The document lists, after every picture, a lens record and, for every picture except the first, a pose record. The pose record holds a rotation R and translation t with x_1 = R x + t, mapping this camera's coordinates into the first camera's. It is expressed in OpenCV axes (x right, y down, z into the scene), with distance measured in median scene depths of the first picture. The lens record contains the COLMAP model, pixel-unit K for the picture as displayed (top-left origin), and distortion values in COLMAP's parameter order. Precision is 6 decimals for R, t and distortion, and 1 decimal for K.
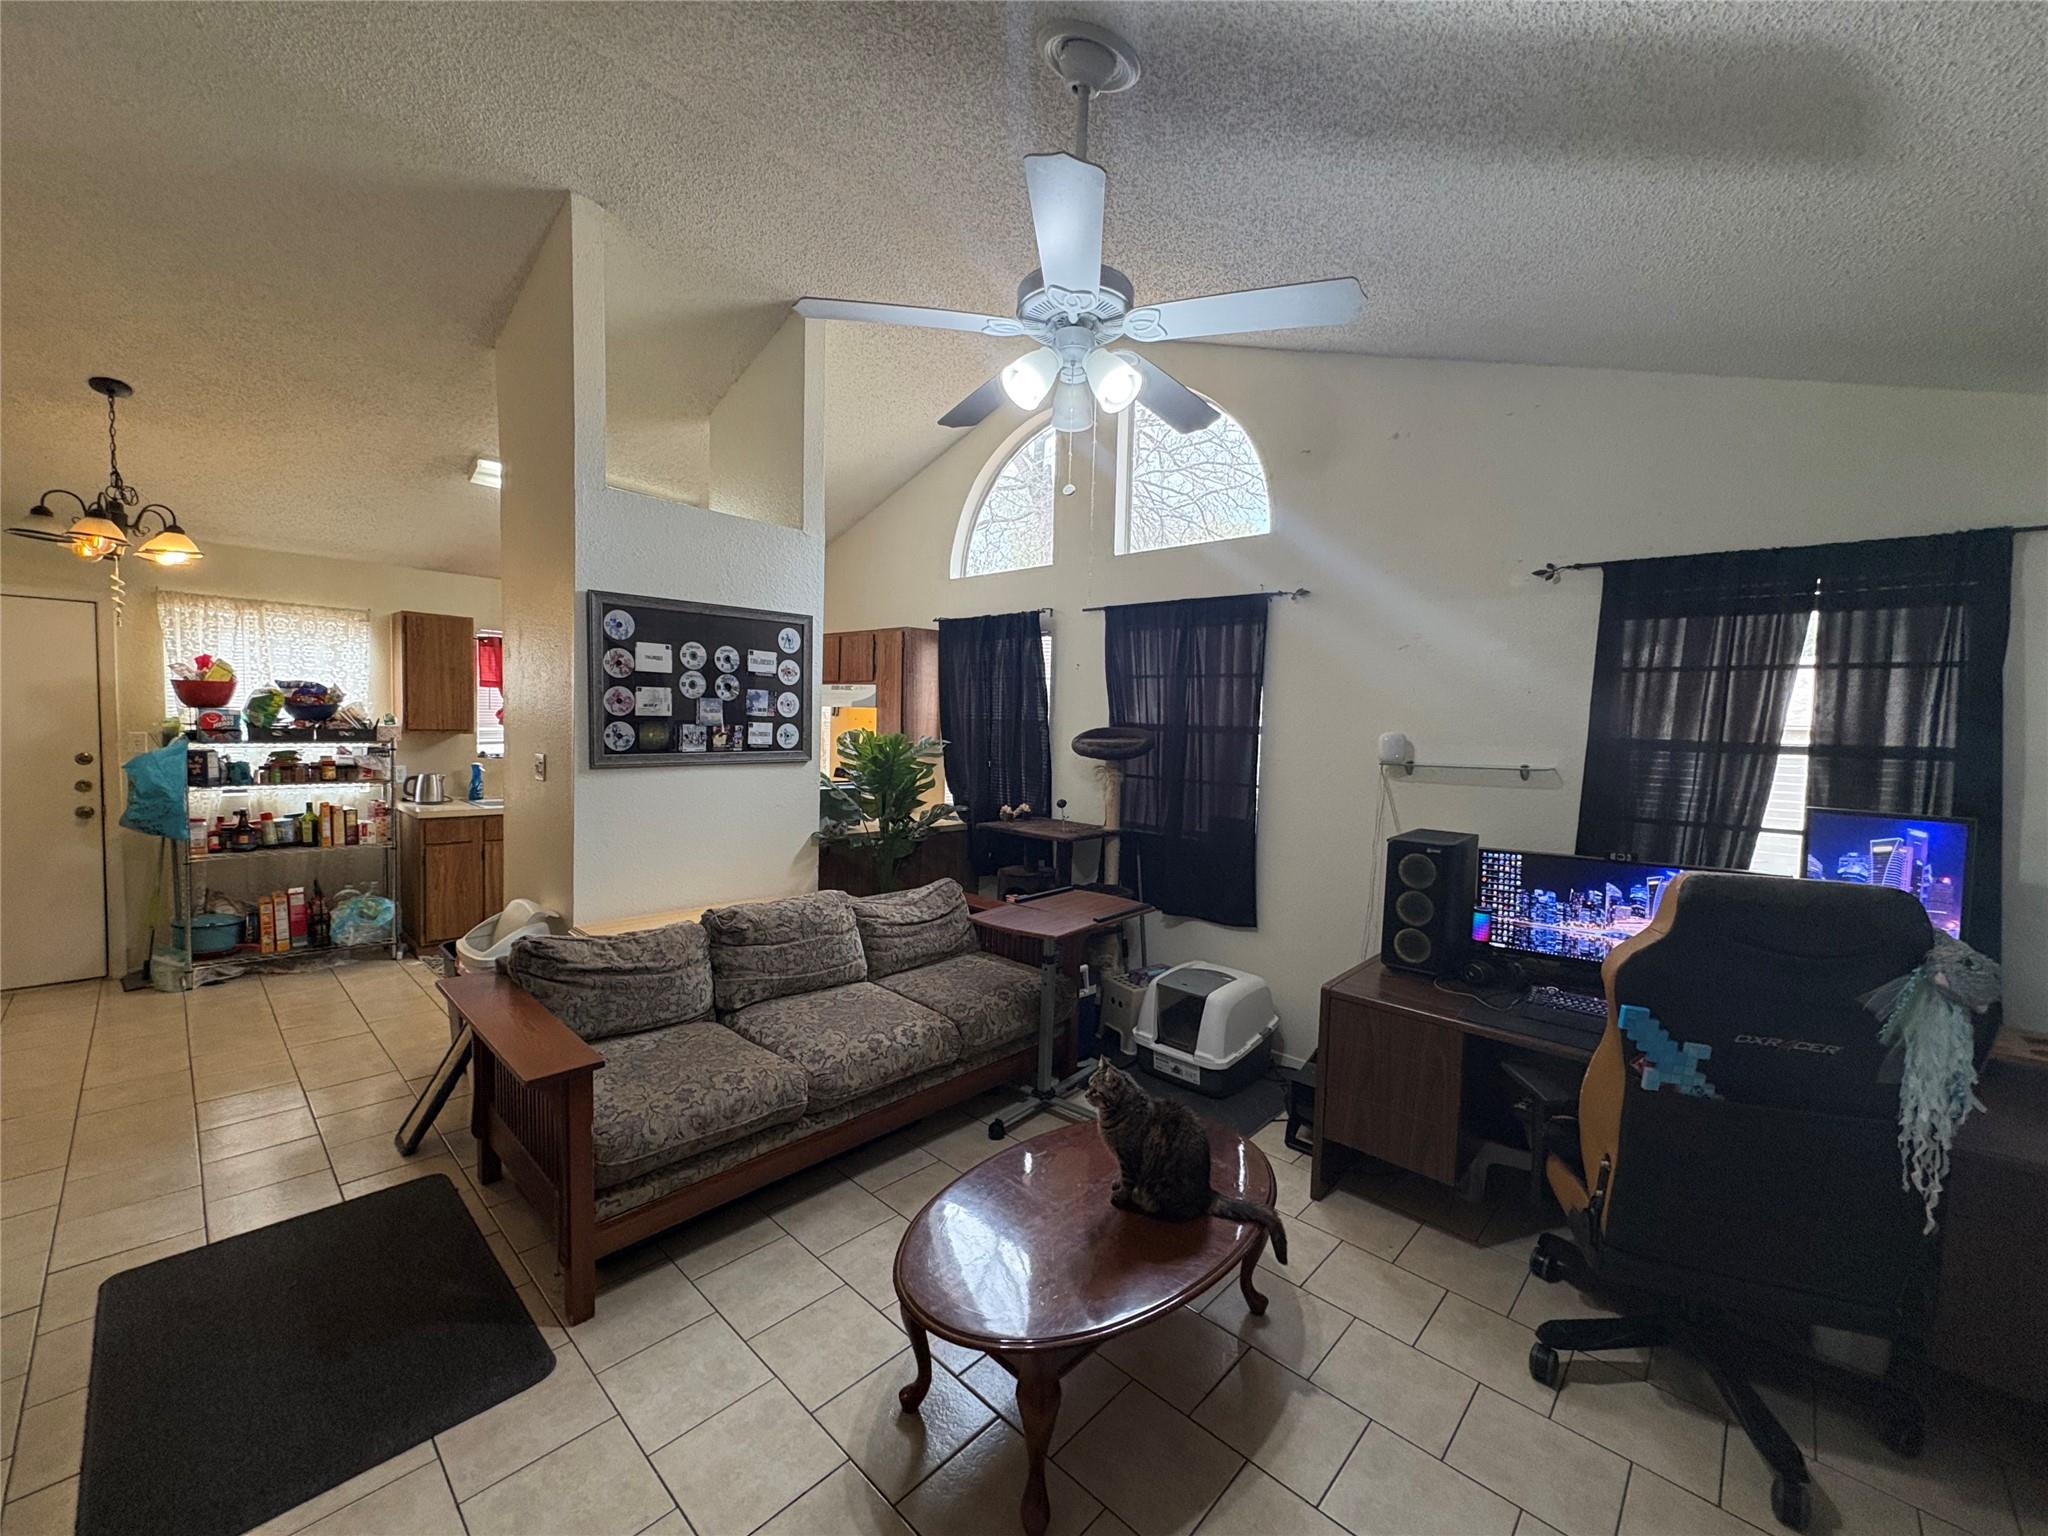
lens RADIAL K [[817.8, 0, 1024.2], [0, 817.8, 770.9], [0, 0, 1]] dist [-0.000792, 0.000120]
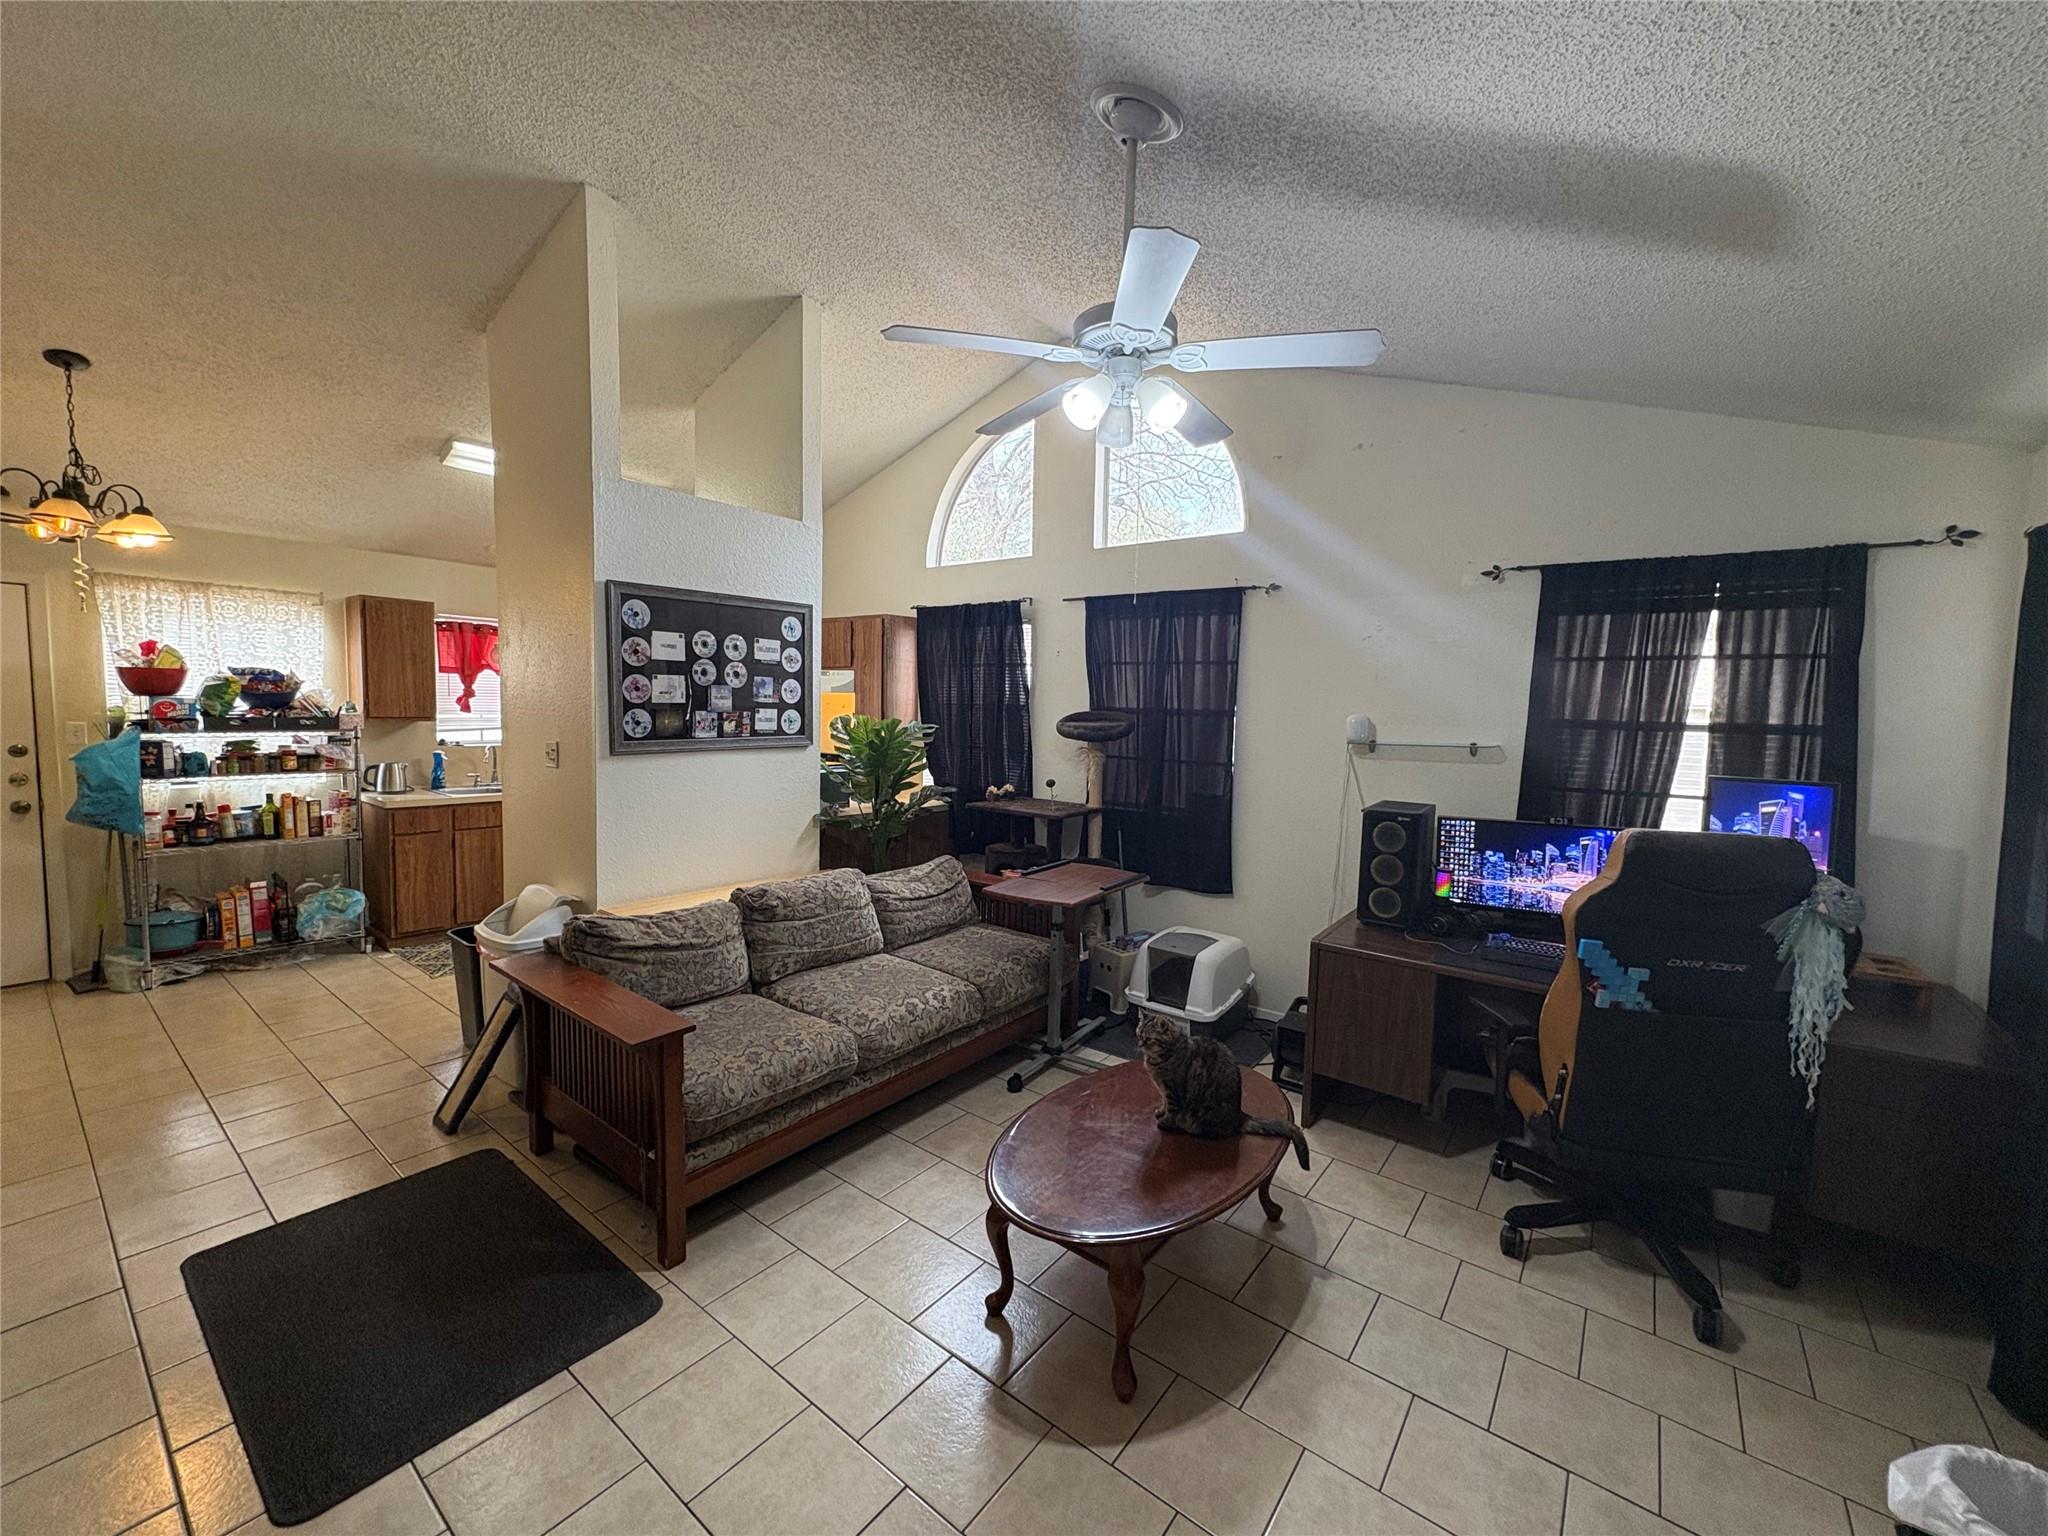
lens RADIAL K [[817.8, 0, 1025.1], [0, 817.8, 771.7], [0, 0, 1]] dist [-0.000792, 0.000120]
pose [[0.995362, -0.012876, 0.095331, -0.131163], [0.010728, 0.999678, 0.023006, 0.000095], [-0.095597, -0.021877, 0.995180, -0.080899]]
